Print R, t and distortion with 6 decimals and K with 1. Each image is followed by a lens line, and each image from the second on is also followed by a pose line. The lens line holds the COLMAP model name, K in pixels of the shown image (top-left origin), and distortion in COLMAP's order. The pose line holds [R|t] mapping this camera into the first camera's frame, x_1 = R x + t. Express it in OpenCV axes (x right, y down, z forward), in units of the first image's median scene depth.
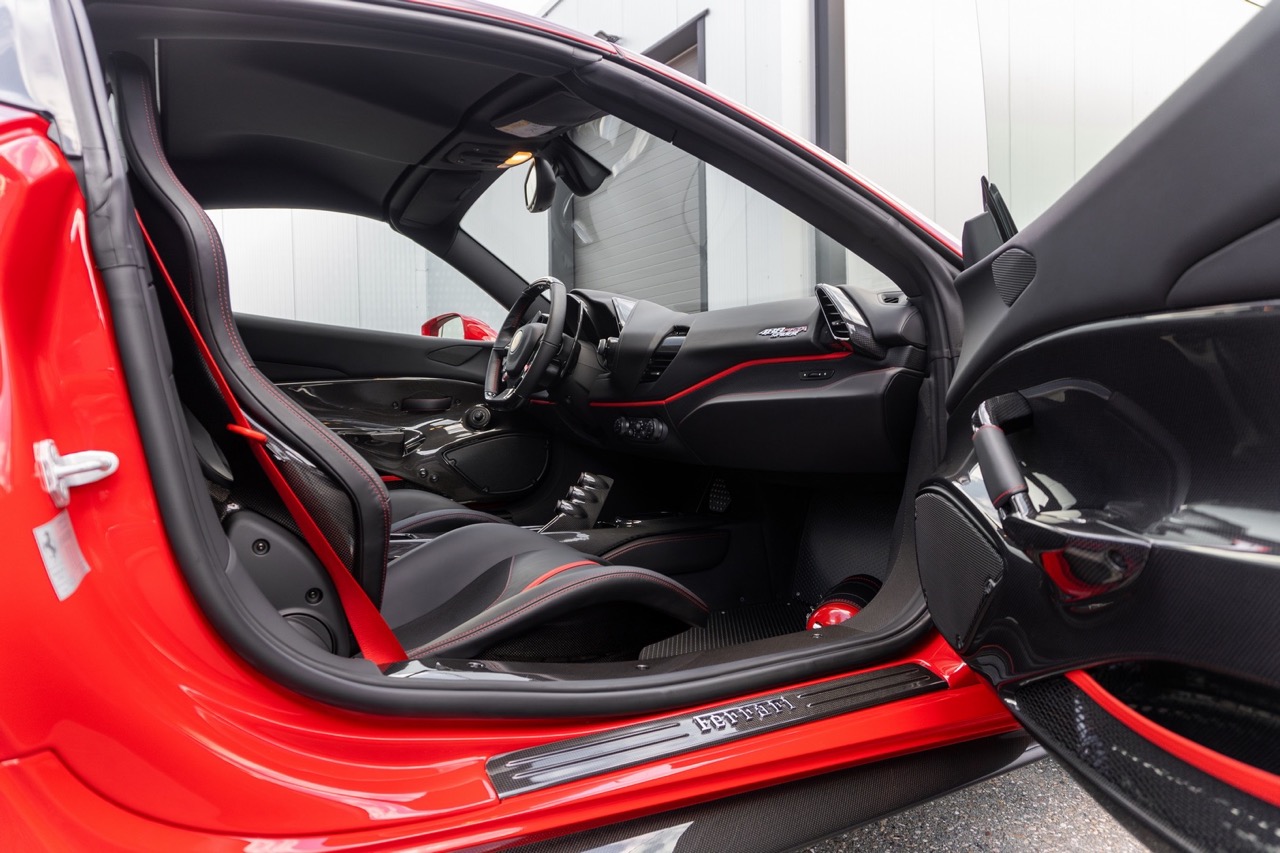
lens RADIAL K [[836.8, 0, 641.0], [0, 836.8, 408.5], [0, 0, 1]] dist [-0.038678, 0.000367]
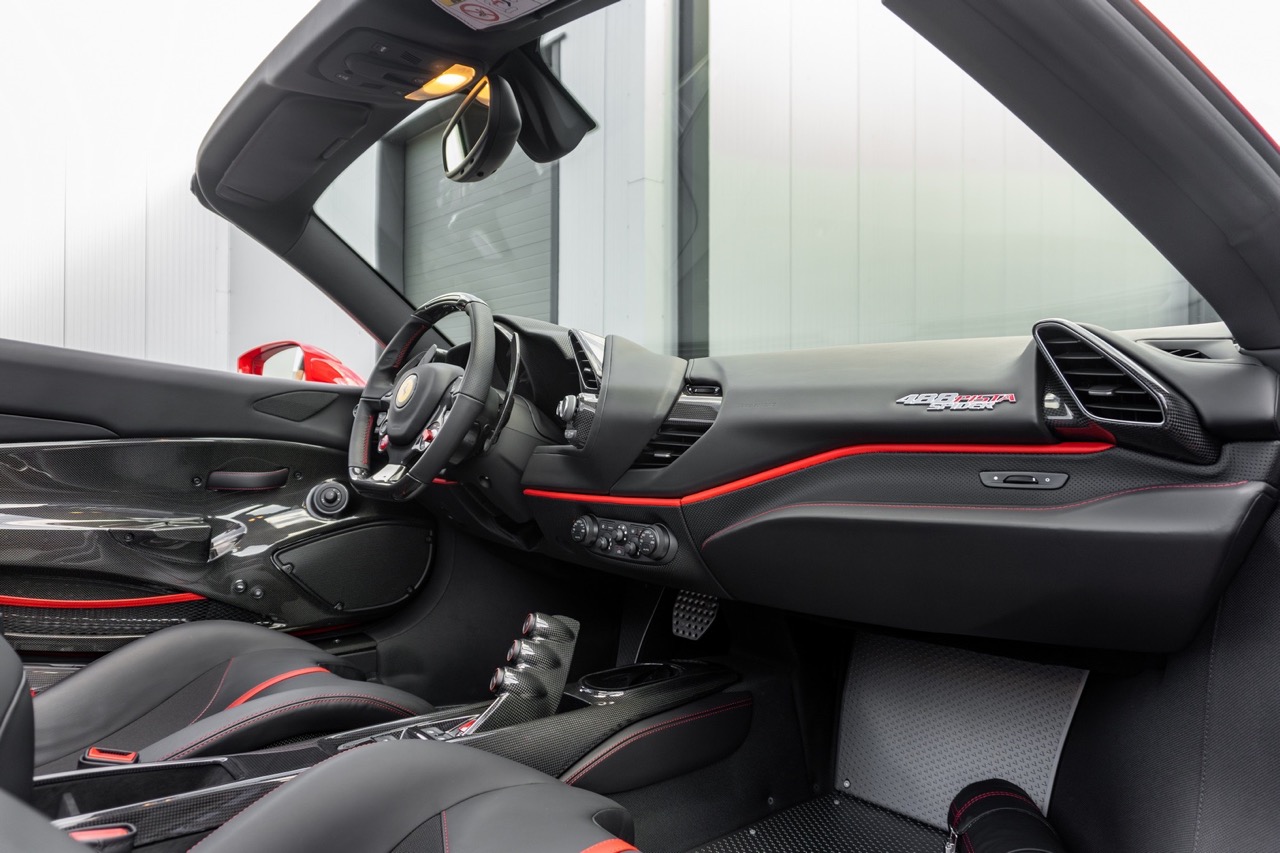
lens RADIAL K [[836.8, 0, 641.0], [0, 836.8, 408.5], [0, 0, 1]] dist [-0.038678, 0.000367]
pose [[0.977648, 0.024012, 0.208872, -0.110067], [-0.014468, 0.998785, -0.047100, -0.040584], [-0.209749, 0.043026, 0.976808, 0.352175]]
